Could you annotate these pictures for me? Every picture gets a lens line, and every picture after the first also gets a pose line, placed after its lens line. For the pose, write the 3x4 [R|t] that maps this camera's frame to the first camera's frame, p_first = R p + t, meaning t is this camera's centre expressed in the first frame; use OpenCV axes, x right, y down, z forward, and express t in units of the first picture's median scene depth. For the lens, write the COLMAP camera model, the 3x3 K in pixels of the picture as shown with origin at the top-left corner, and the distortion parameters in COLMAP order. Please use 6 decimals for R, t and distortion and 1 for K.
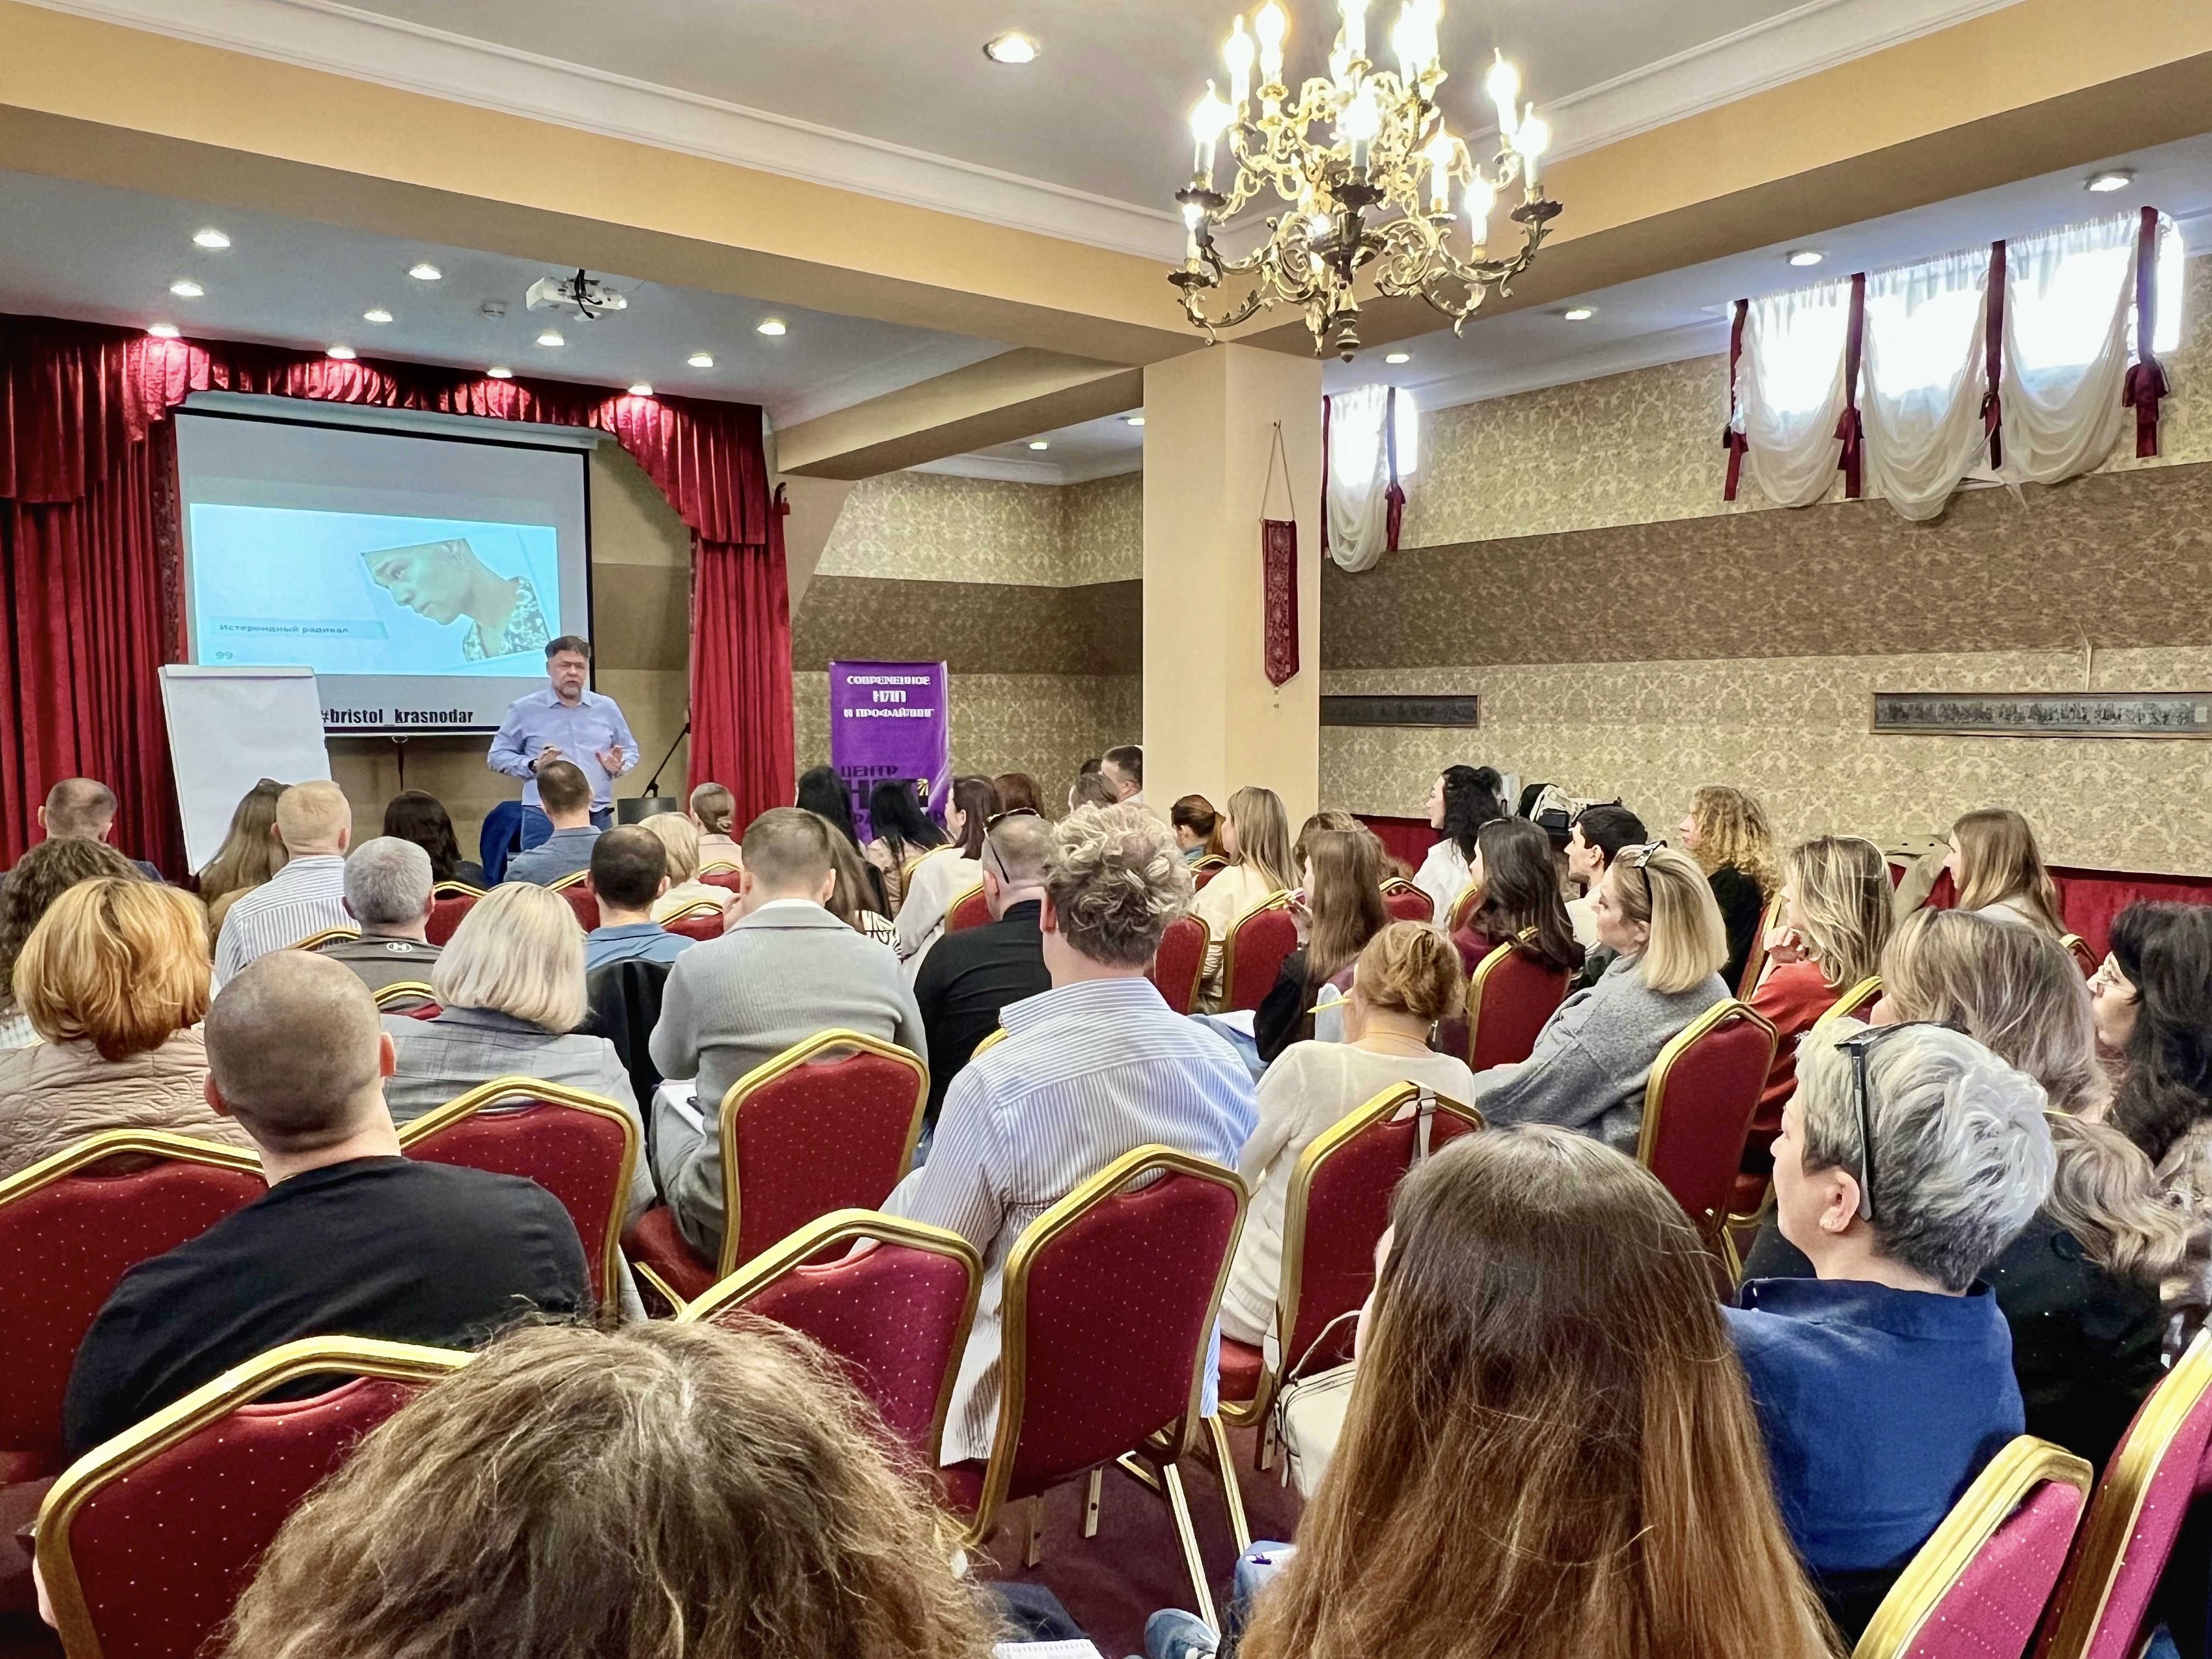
lens RADIAL K [[1494.9, 0, 1101.5], [0, 1494.9, 818.2], [0, 0, 1]] dist [0.029974, -0.040257]
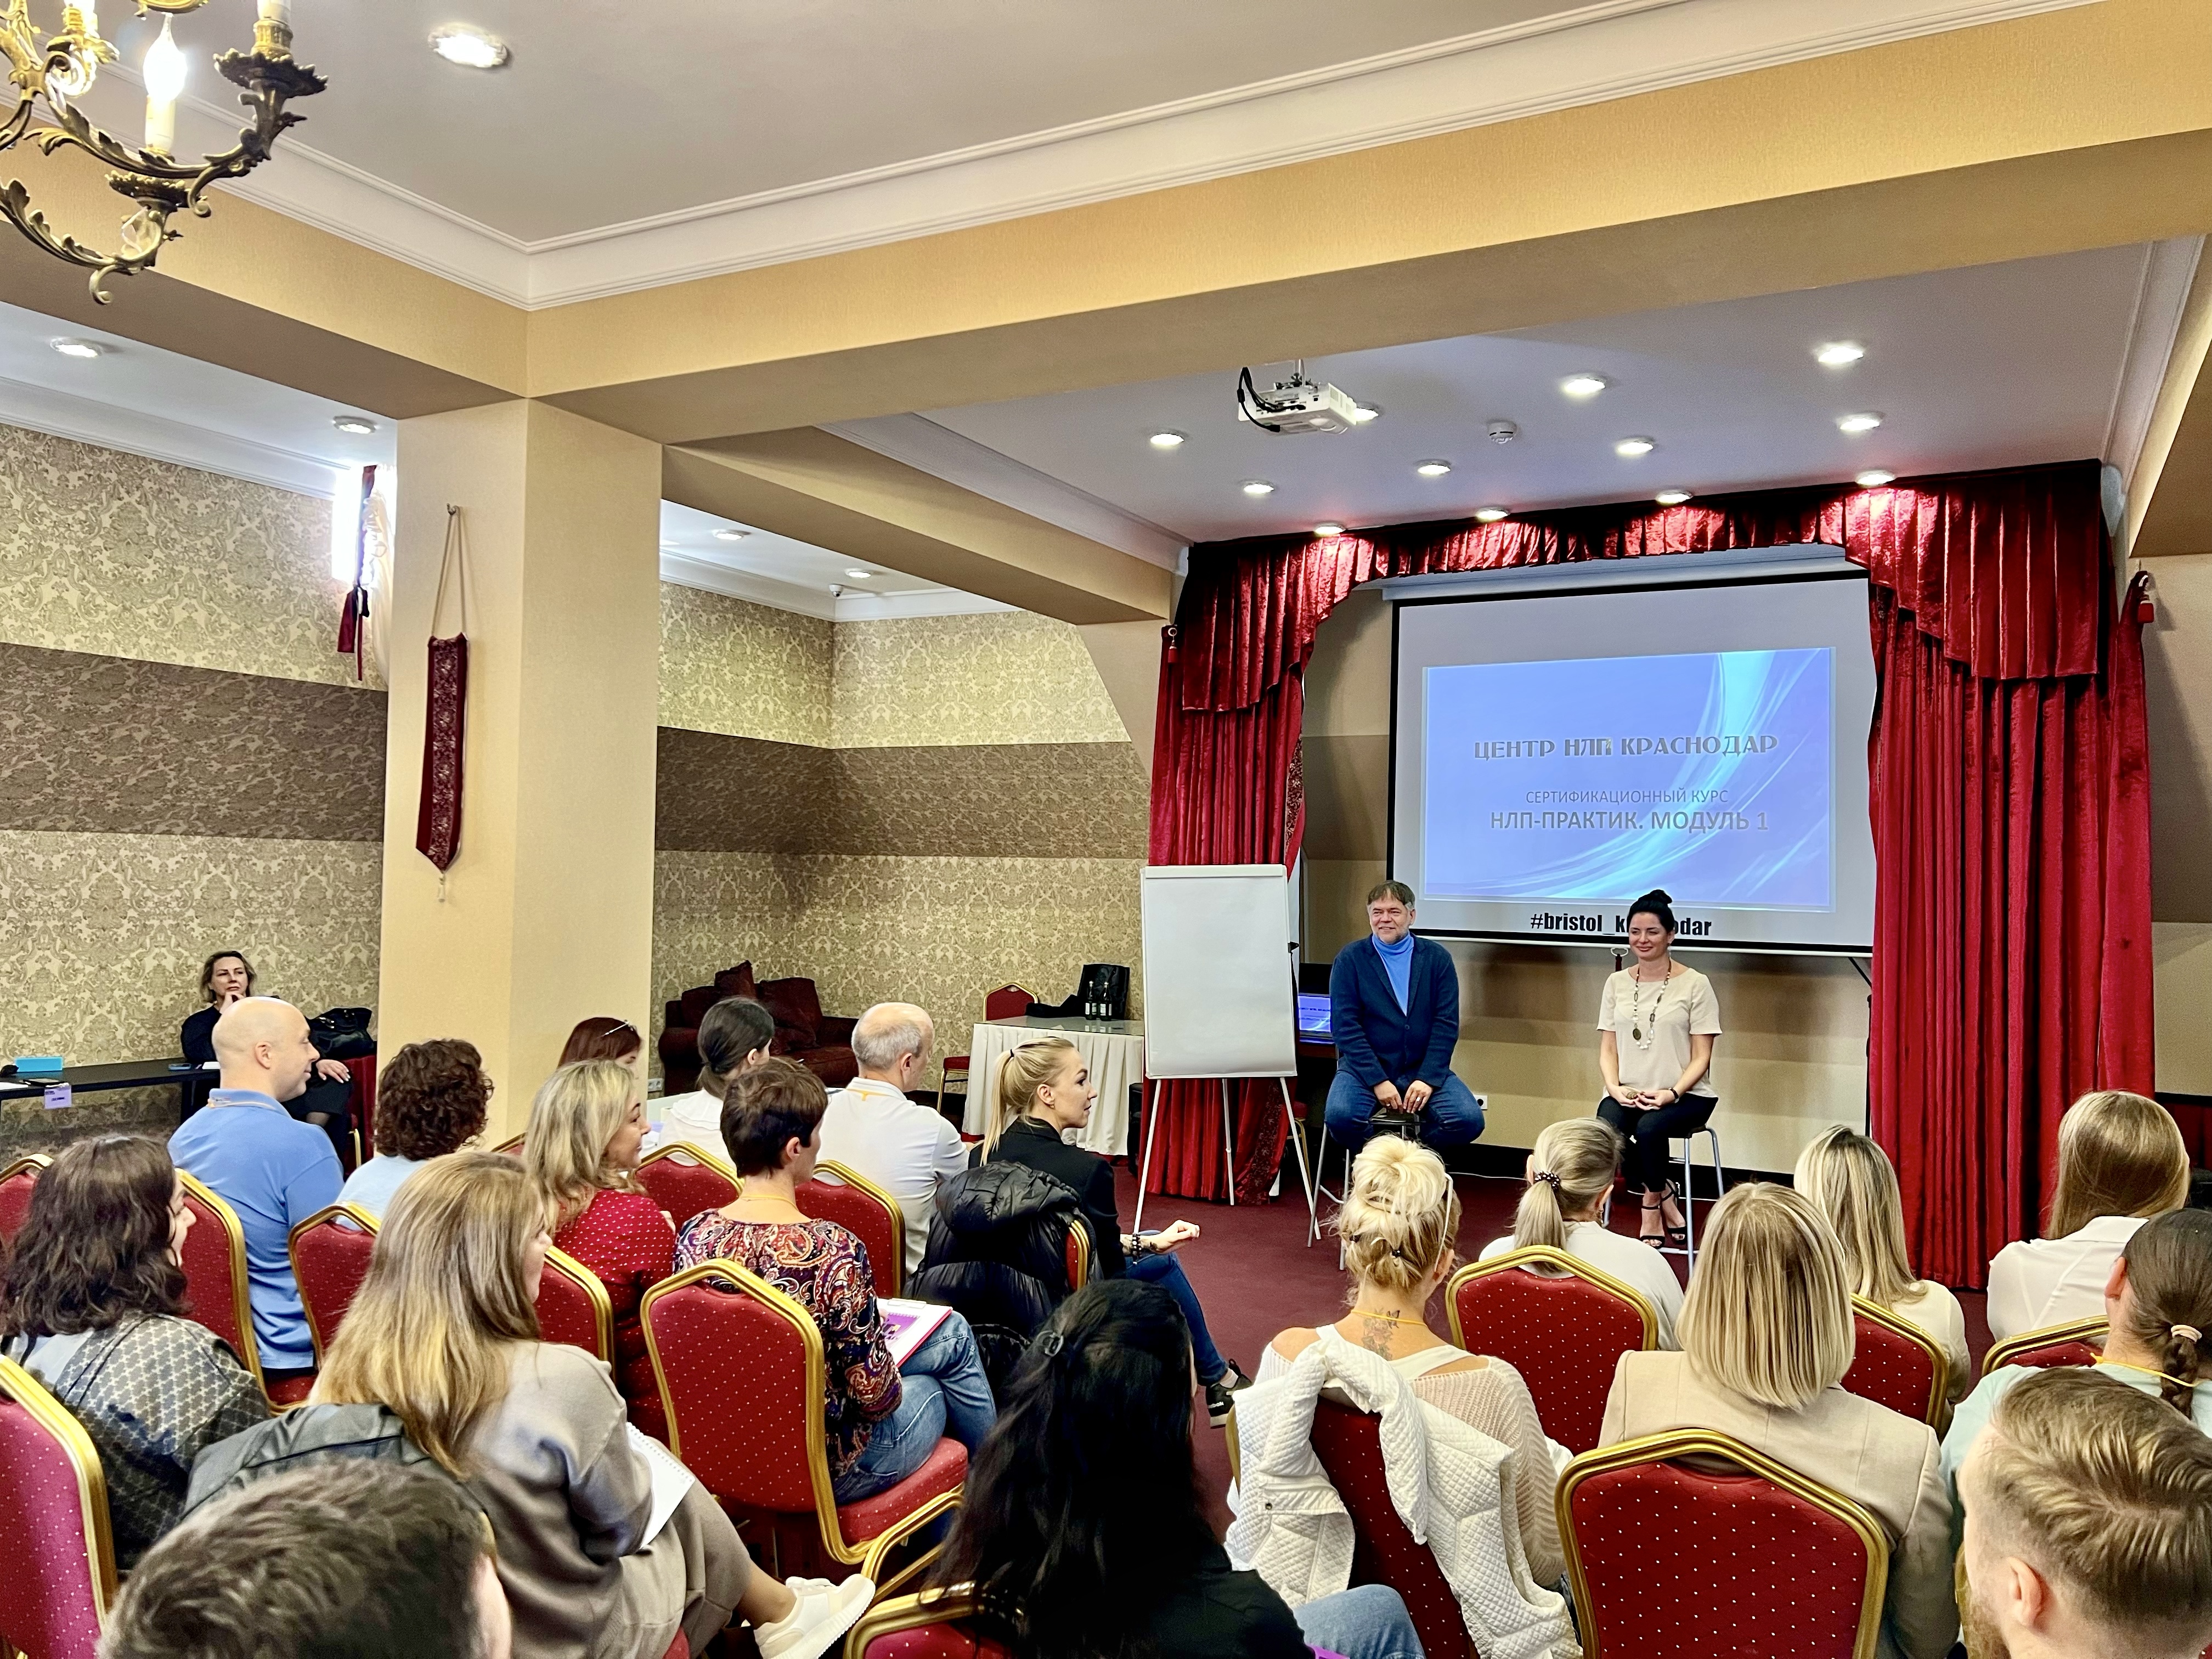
lens RADIAL K [[1652.7, 0, 1109.1], [0, 1652.7, 839.9], [0, 0, 1]] dist [0.074546, -0.081895]
pose [[0.424103, -0.010789, -0.905550, 0.278668], [-0.089366, 0.994550, -0.053703, -0.043988], [0.901194, 0.103701, 0.420827, 0.391680]]
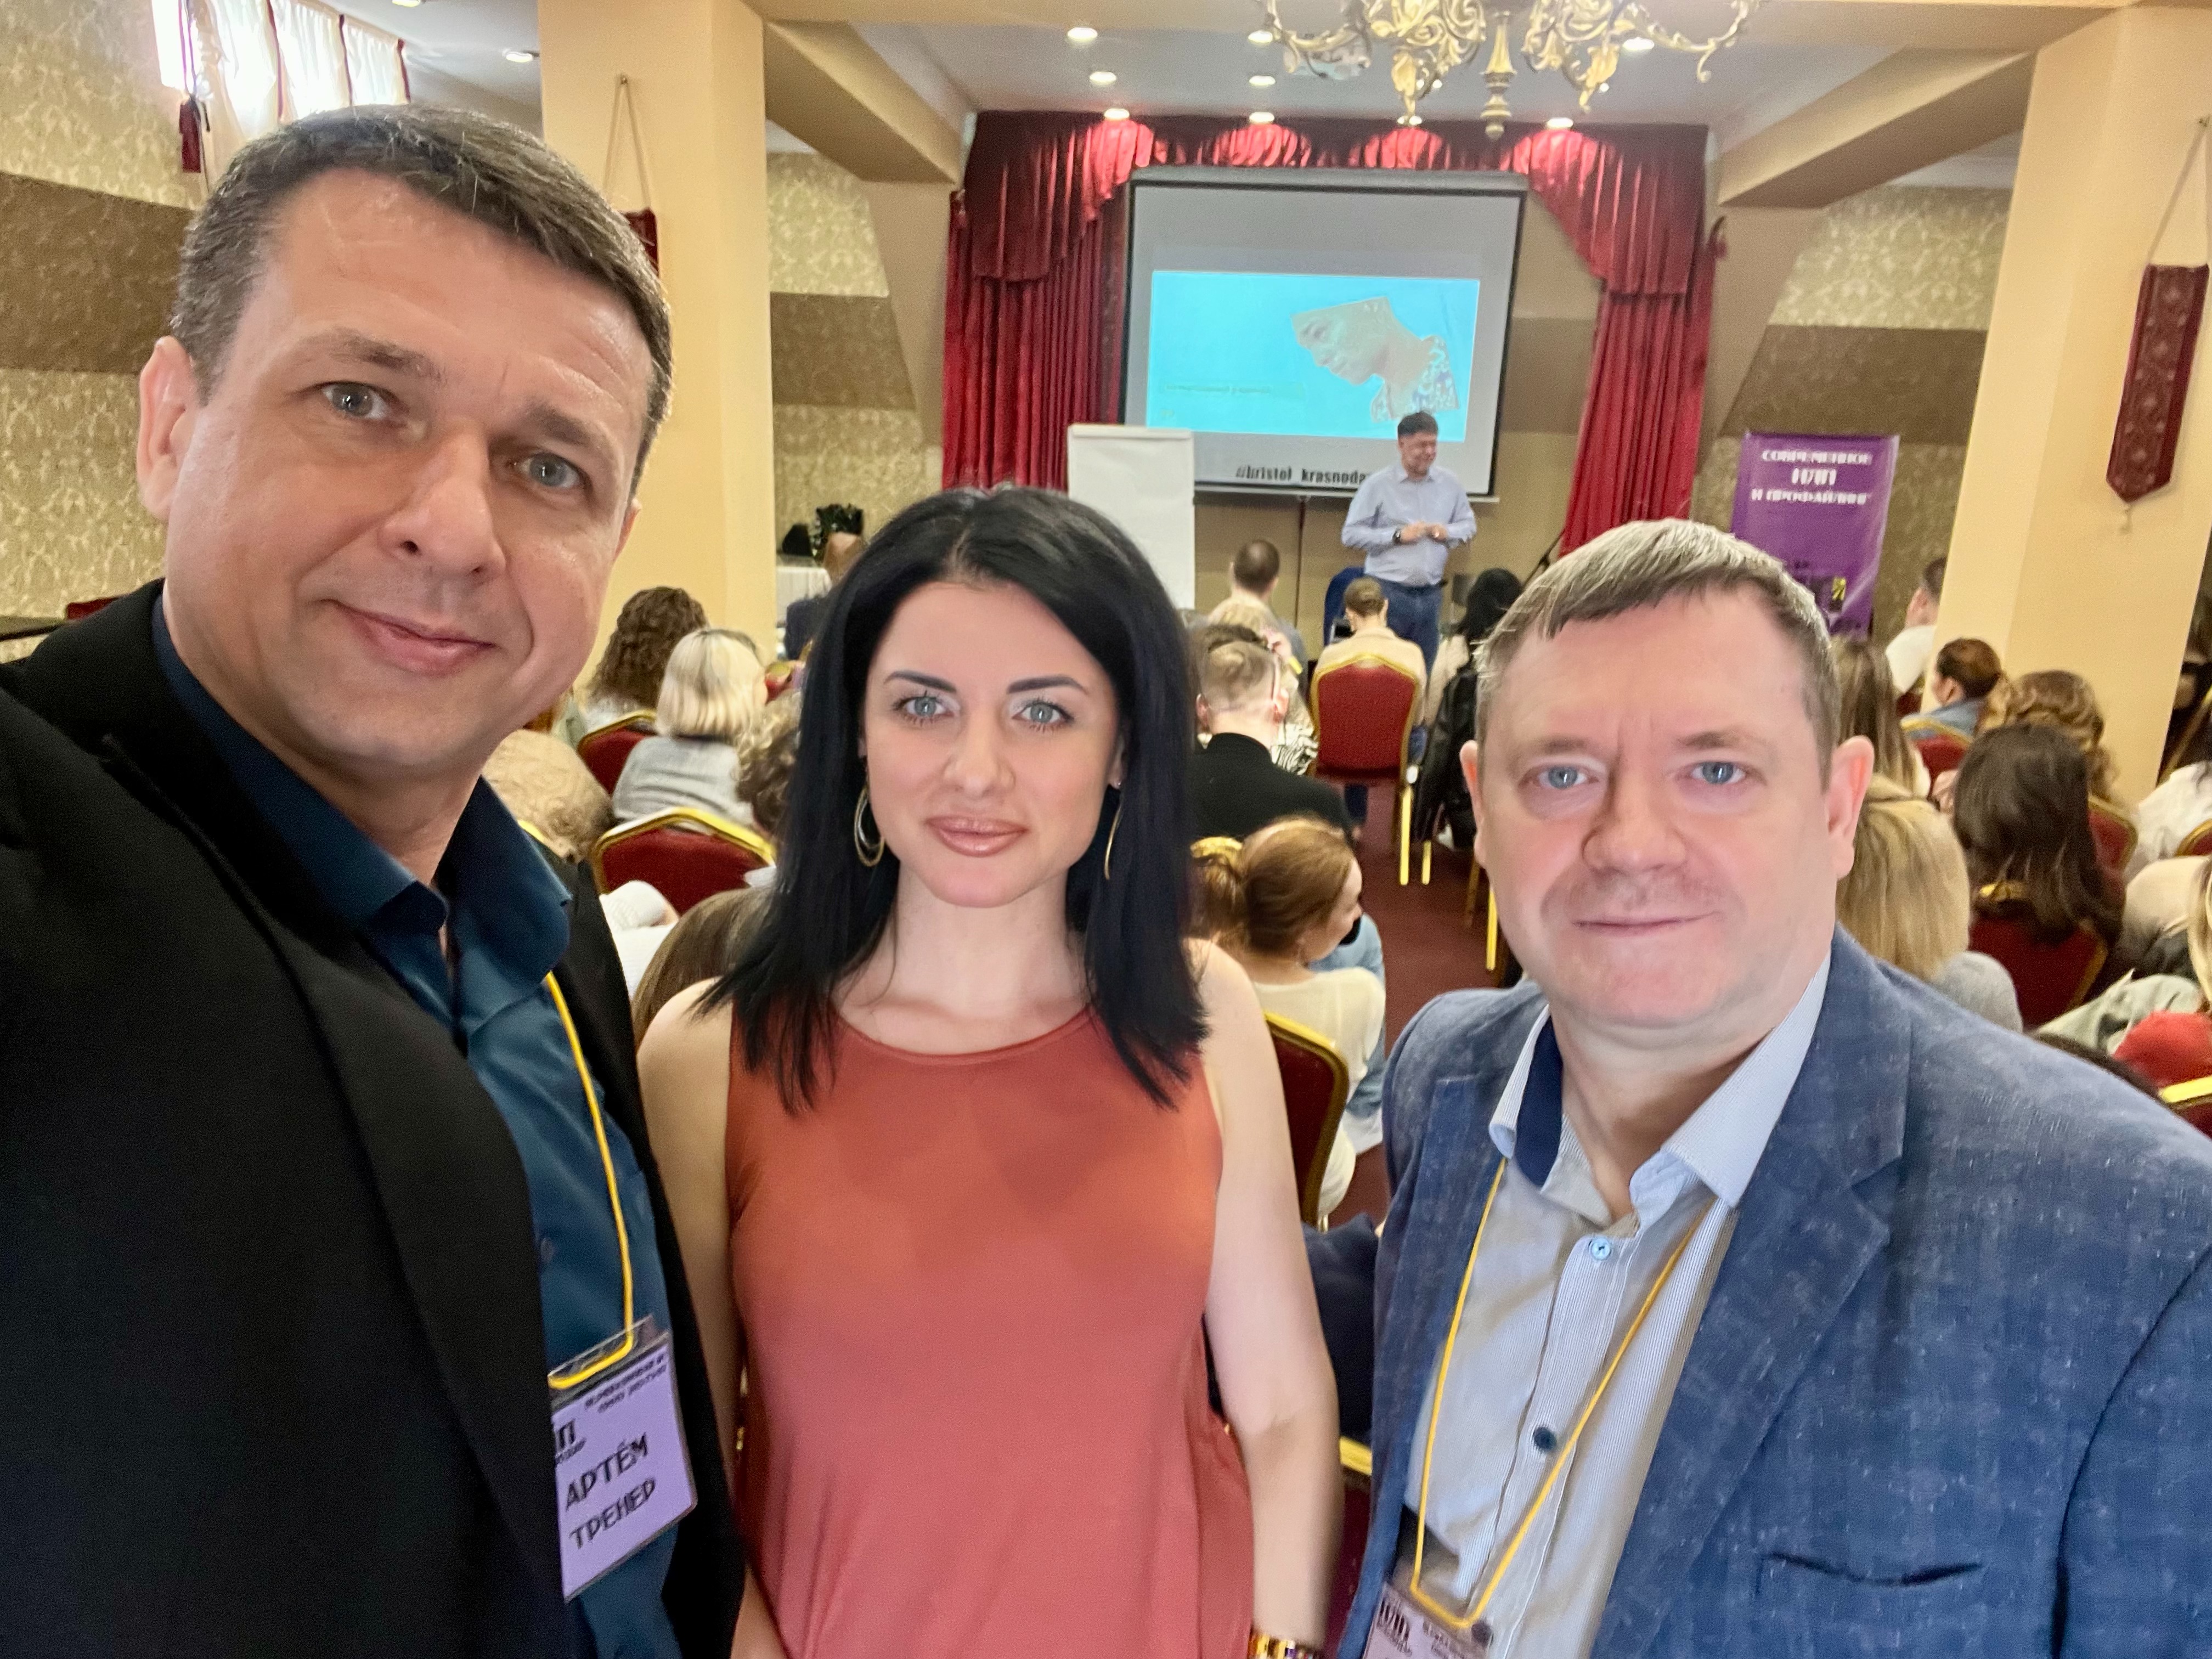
lens RADIAL K [[1577.0, 0, 1099.5], [0, 1577.0, 862.6], [0, 0, 1]] dist [0.031908, -0.030738]
pose [[0.739944, 0.208429, -0.639563, 0.217631], [-0.091172, 0.973086, 0.211640, -0.027381], [0.666461, -0.098292, 0.739032, 0.057926]]
